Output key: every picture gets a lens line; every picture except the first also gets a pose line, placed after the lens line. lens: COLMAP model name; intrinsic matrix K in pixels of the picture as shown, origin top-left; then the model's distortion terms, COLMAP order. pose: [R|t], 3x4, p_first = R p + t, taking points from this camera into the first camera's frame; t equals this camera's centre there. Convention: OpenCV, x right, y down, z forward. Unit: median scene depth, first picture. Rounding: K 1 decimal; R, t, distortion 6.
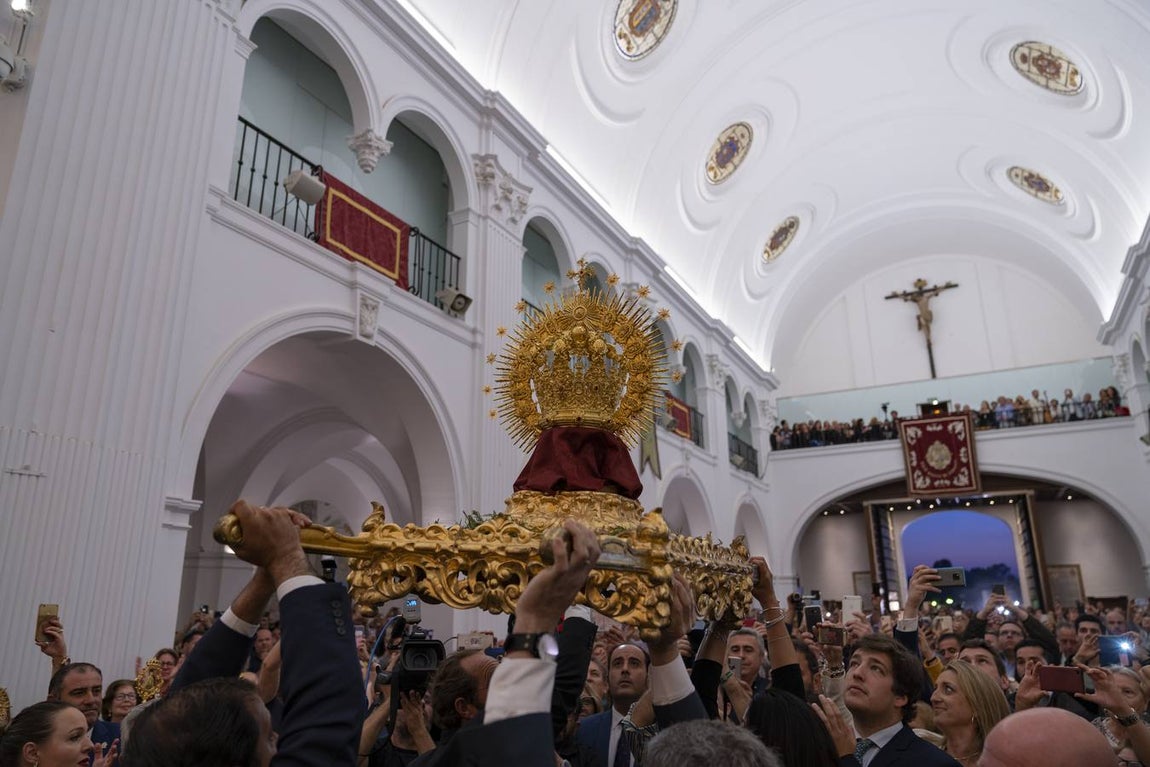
lens RADIAL K [[778.8, 0, 575.1], [0, 778.8, 380.8], [0, 0, 1]] dist [-0.030970, 0.019425]
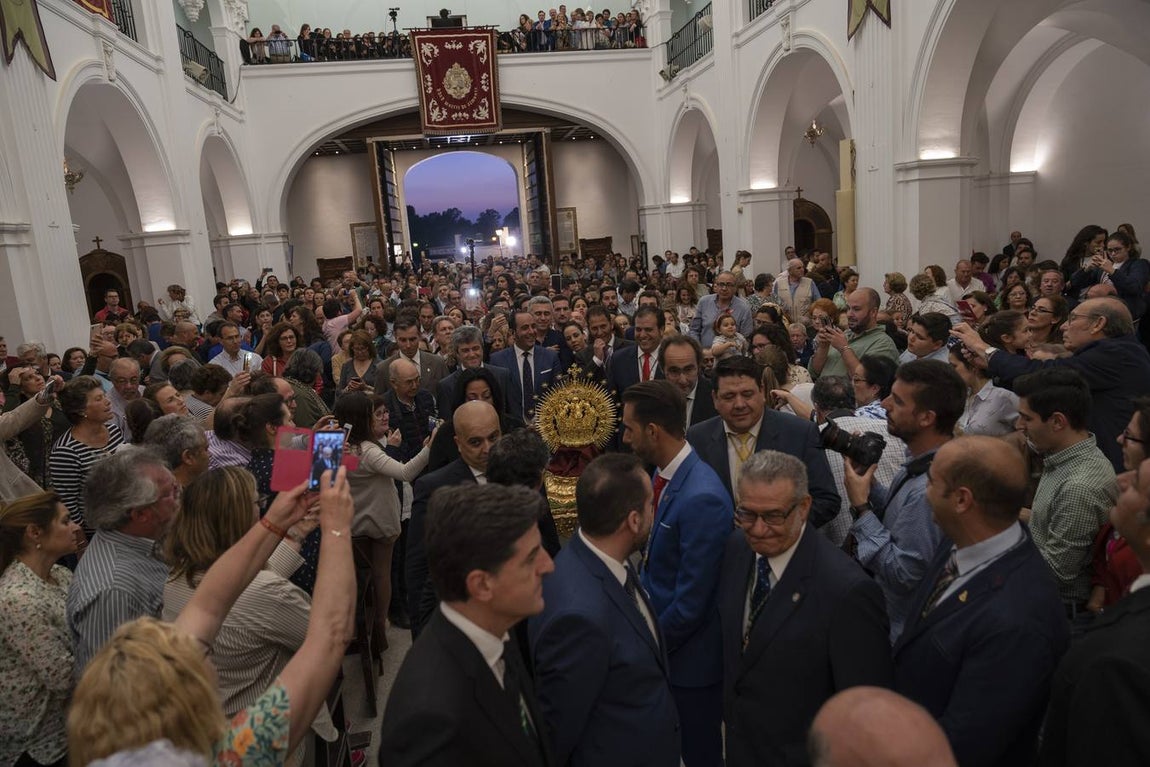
lens RADIAL K [[778.8, 0, 579.8], [0, 778.8, 377.3], [0, 0, 1]] dist [-0.030970, 0.019425]
pose [[0.793282, -0.161763, 0.586972, 0.035274], [-0.105234, 0.913123, 0.393869, 0.044860], [-0.599691, -0.374219, 0.707341, 0.215138]]
